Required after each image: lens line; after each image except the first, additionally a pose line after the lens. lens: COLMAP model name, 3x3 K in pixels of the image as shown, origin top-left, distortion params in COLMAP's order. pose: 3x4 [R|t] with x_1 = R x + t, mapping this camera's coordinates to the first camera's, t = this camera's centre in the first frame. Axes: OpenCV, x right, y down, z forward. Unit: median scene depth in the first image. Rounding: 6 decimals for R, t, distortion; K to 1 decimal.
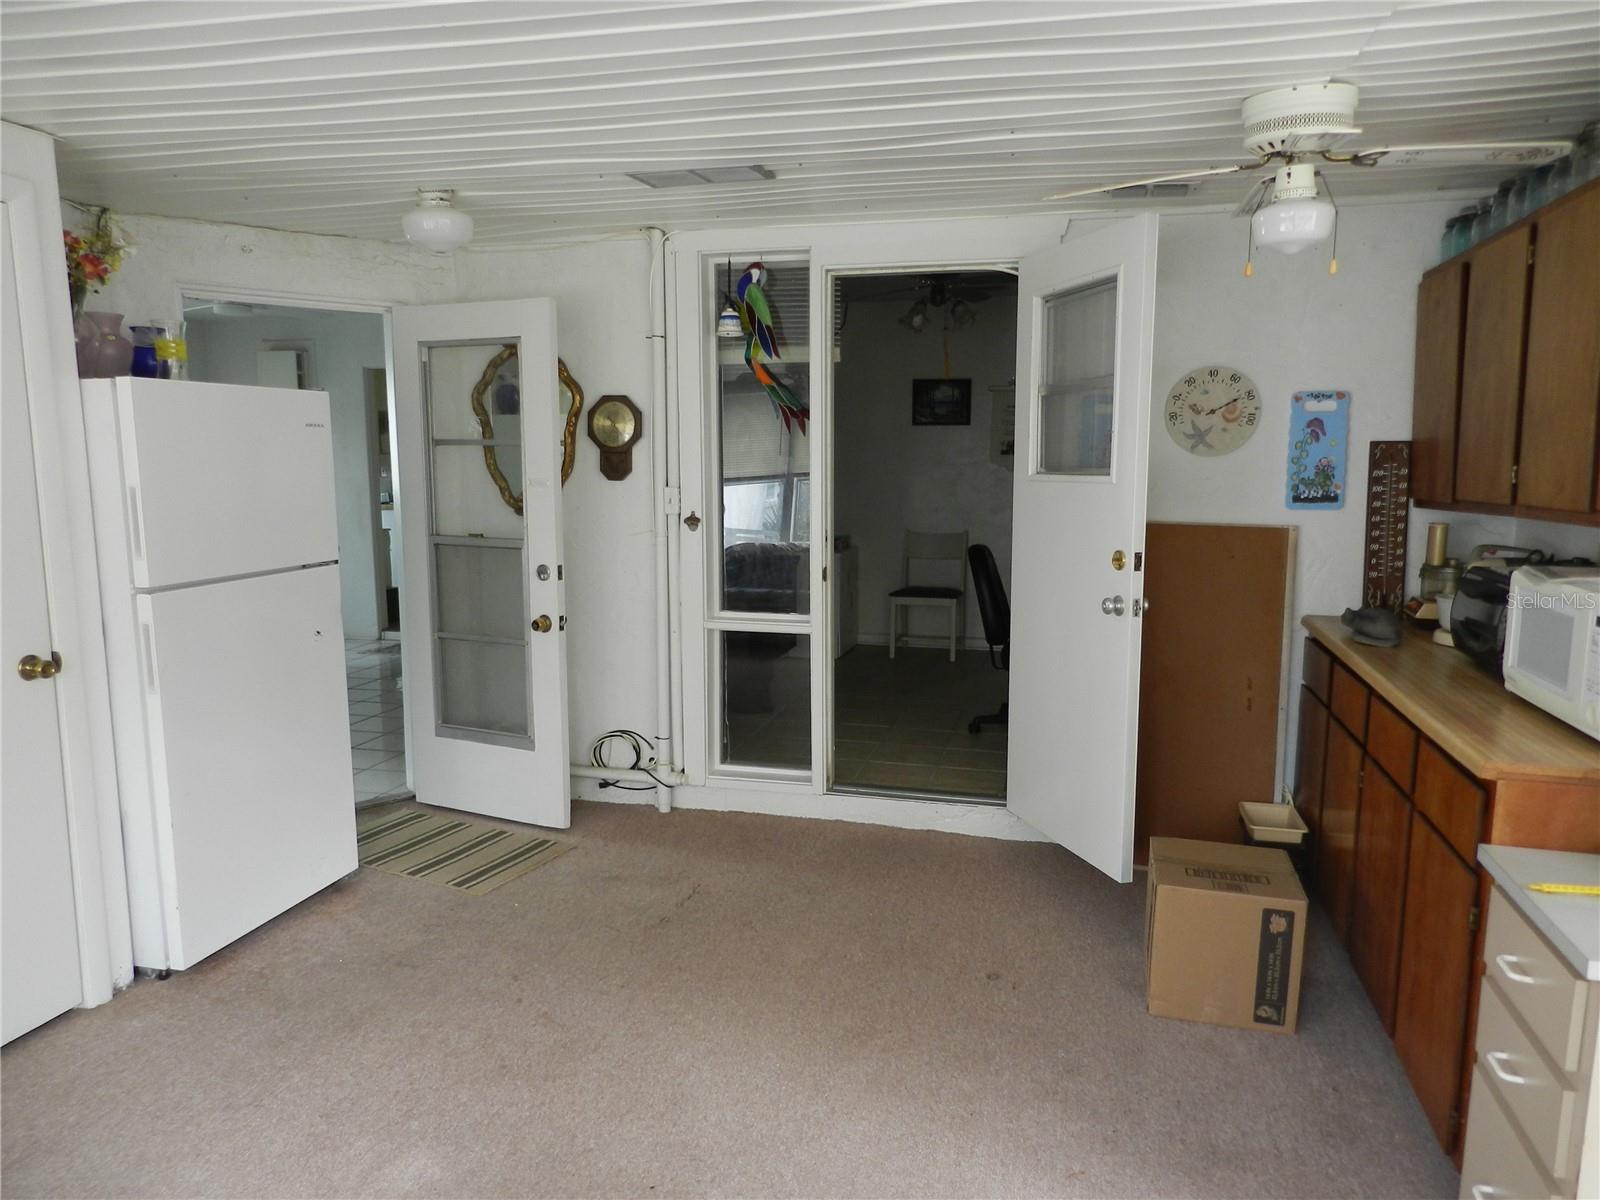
lens RADIAL K [[1068.1, 0, 799.3], [0, 1068.1, 601.8], [0, 0, 1]] dist [0.010027, -0.000173]
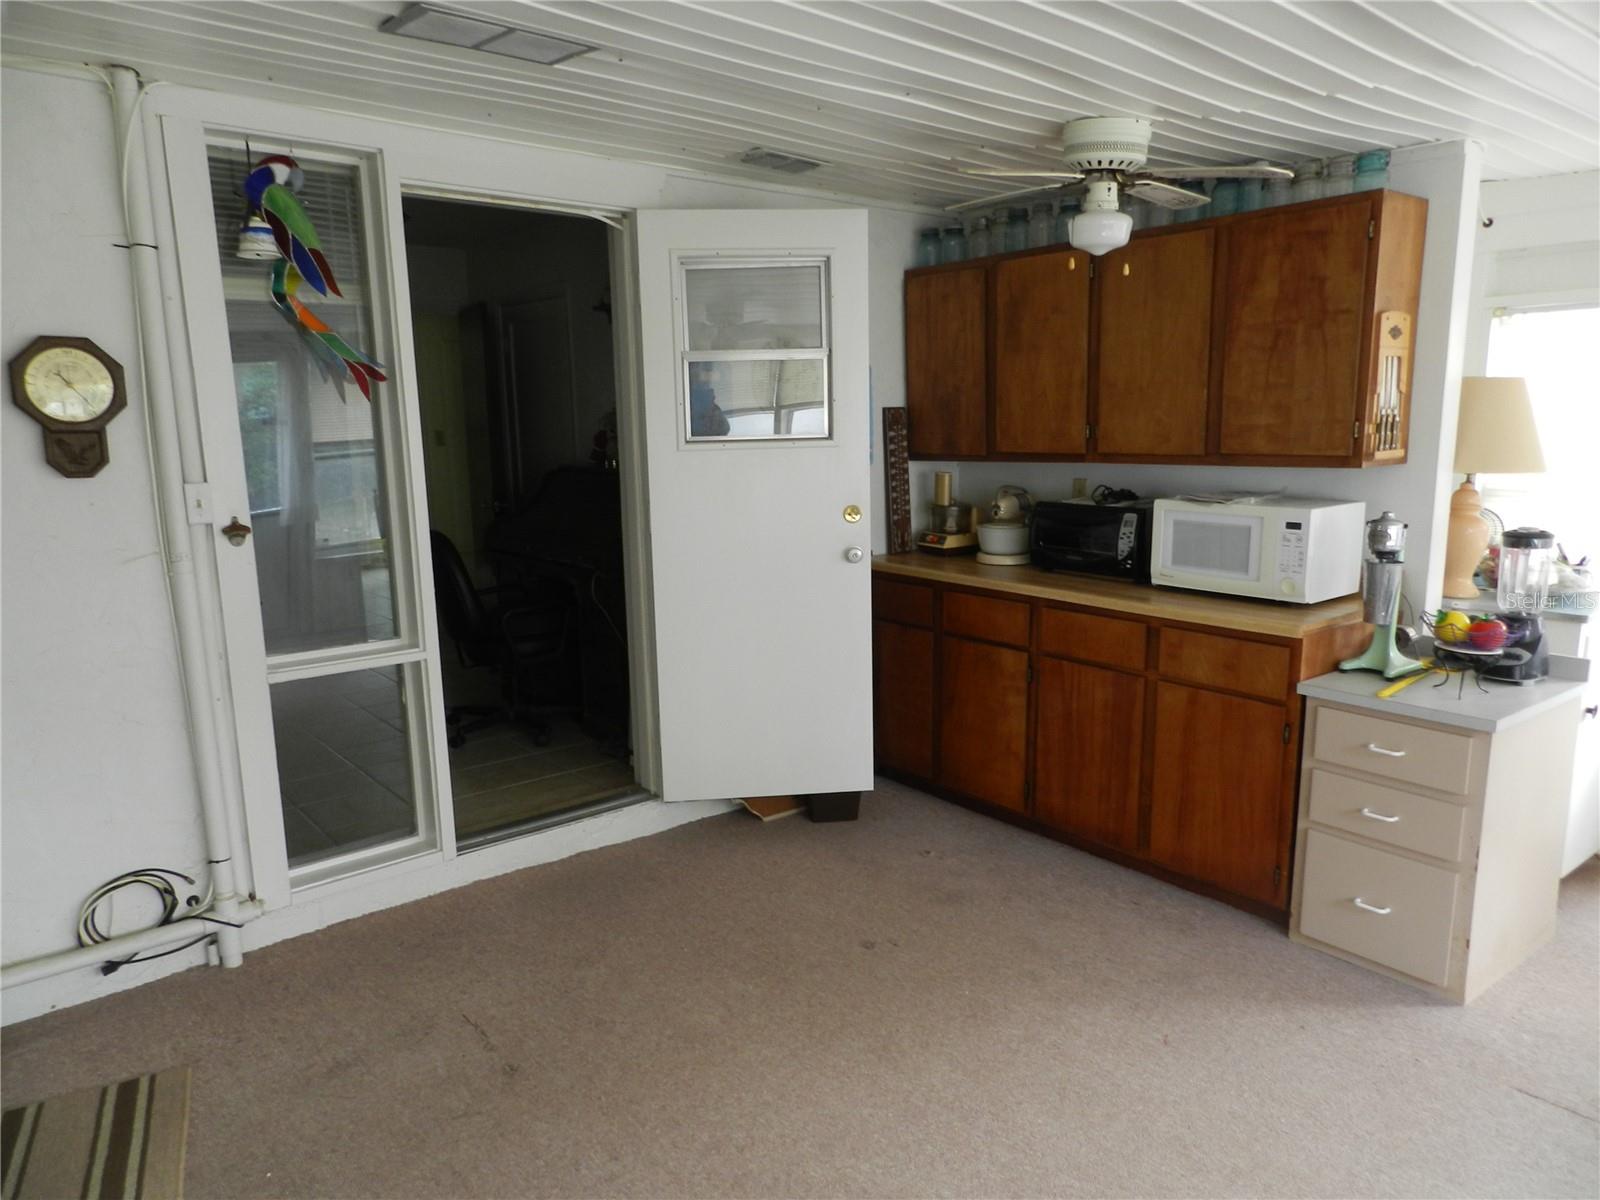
lens RADIAL K [[1077.9, 0, 800.0], [0, 1077.9, 600.0], [0, 0, 1]] dist [0.015557, 0.000114]
pose [[0.588997, -0.147778, 0.794509, -0.515487], [0.124876, 0.987973, 0.091187, -0.058841], [-0.798429, 0.045507, 0.600367, 0.359649]]
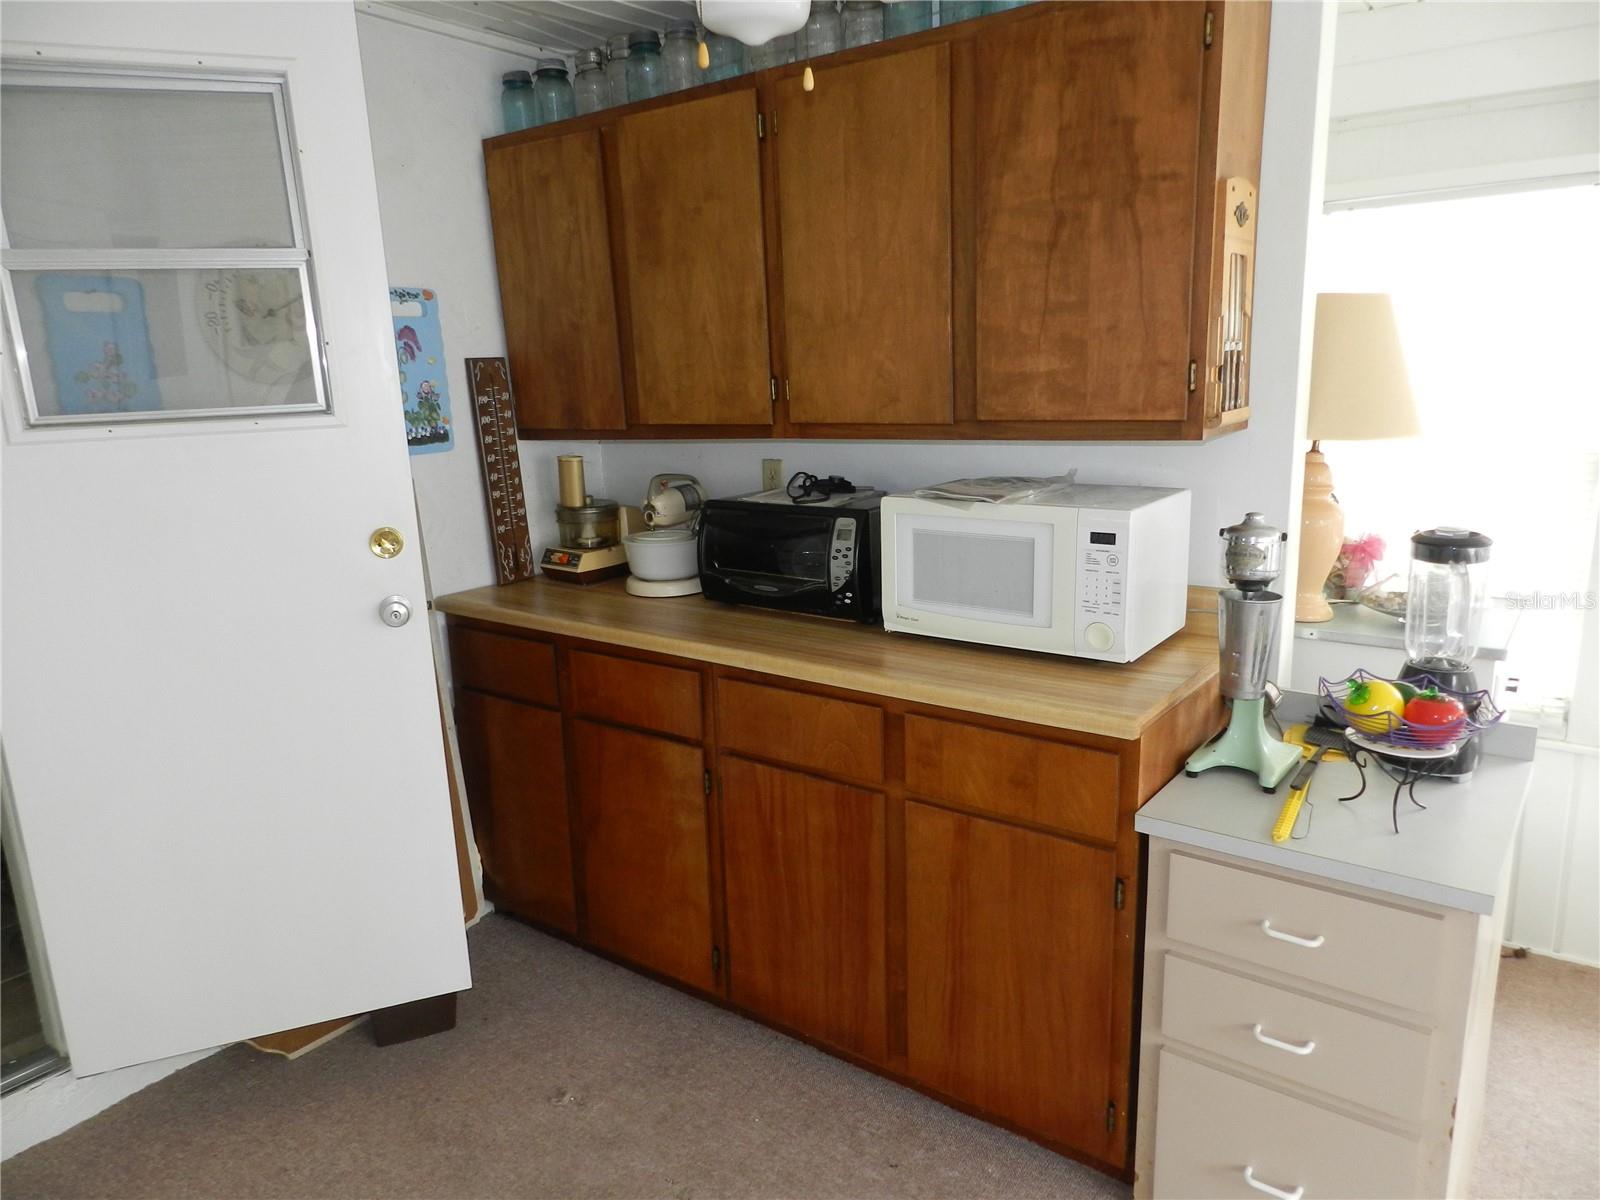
lens RADIAL K [[1077.0, 0, 805.1], [0, 1077.0, 606.0], [0, 0, 1]] dist [0.008219, 0.003162]
pose [[0.360650, -0.215901, 0.907369, -0.117314], [0.160147, 0.972726, 0.167800, -0.068397], [-0.918850, 0.084795, 0.385389, 0.496271]]
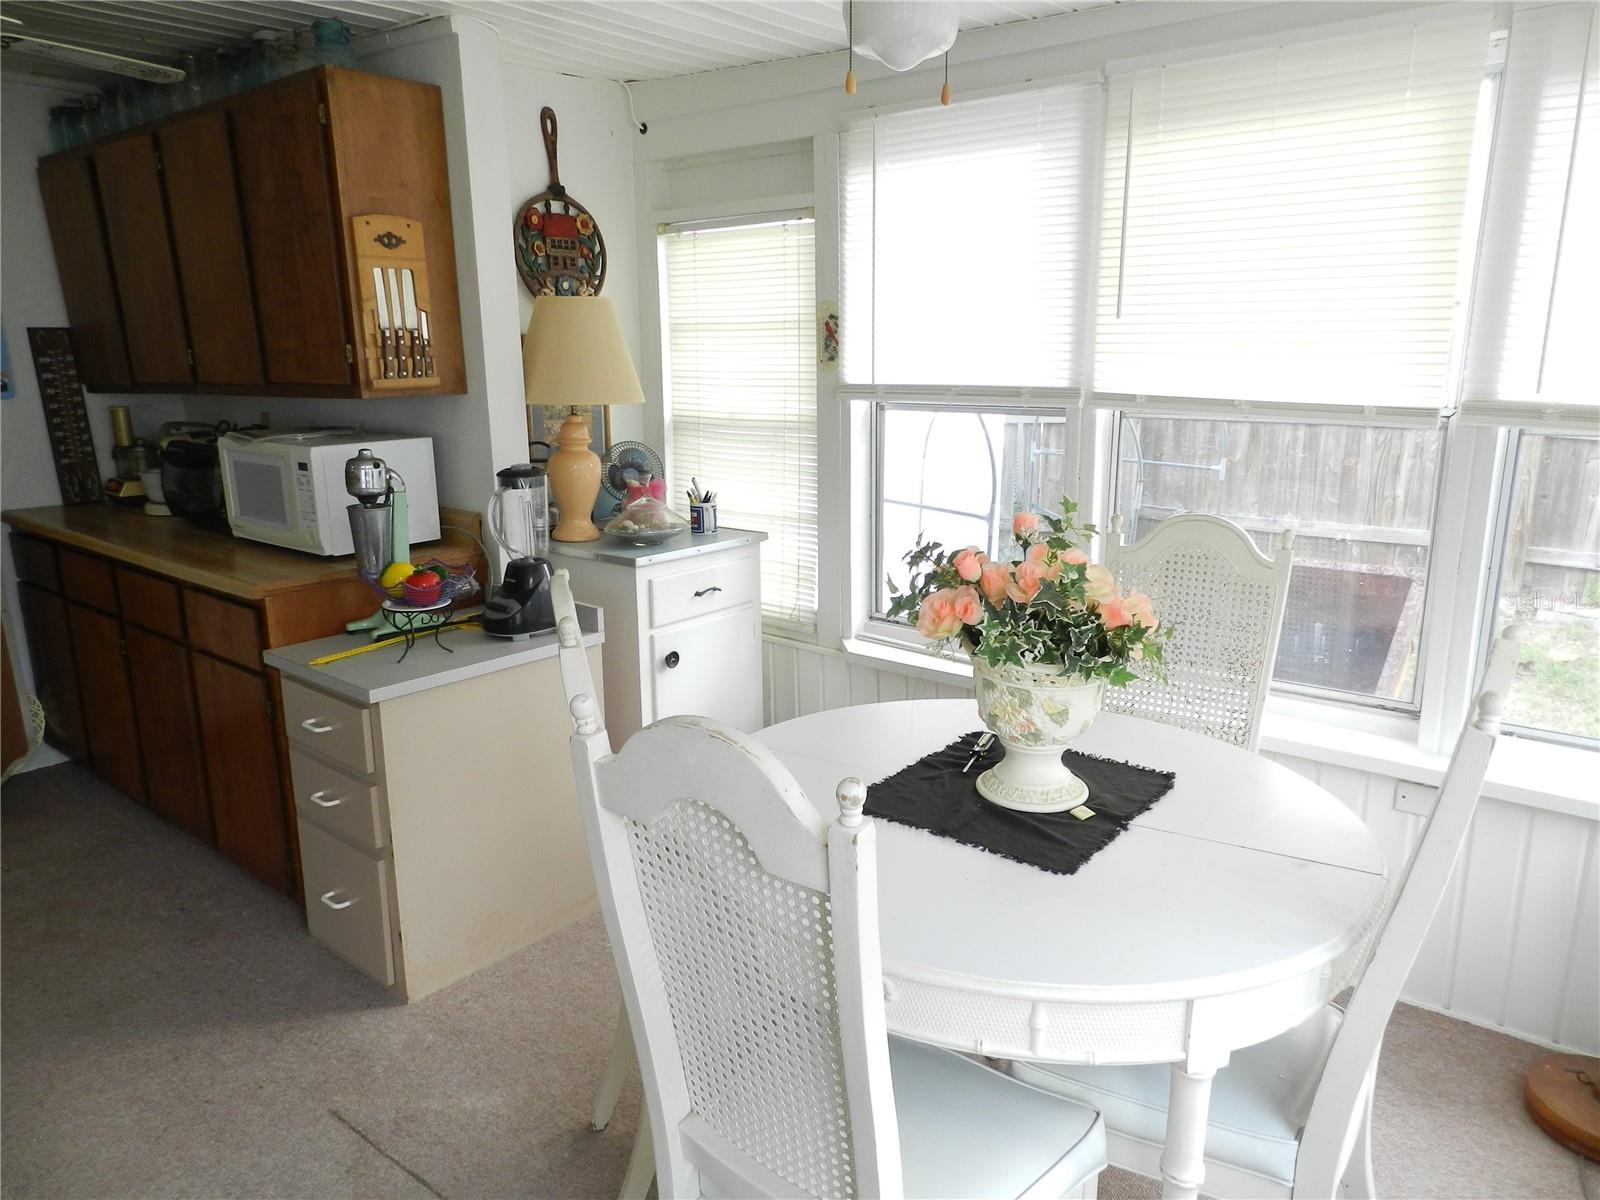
lens RADIAL K [[1077.0, 0, 805.1], [0, 1077.0, 606.0], [0, 0, 1]] dist [0.008219, 0.003162]
pose [[0.401127, -0.221829, 0.888757, -0.127827], [0.134971, 0.973958, 0.182178, 0.015946], [-0.906024, 0.046880, 0.420621, -0.064648]]
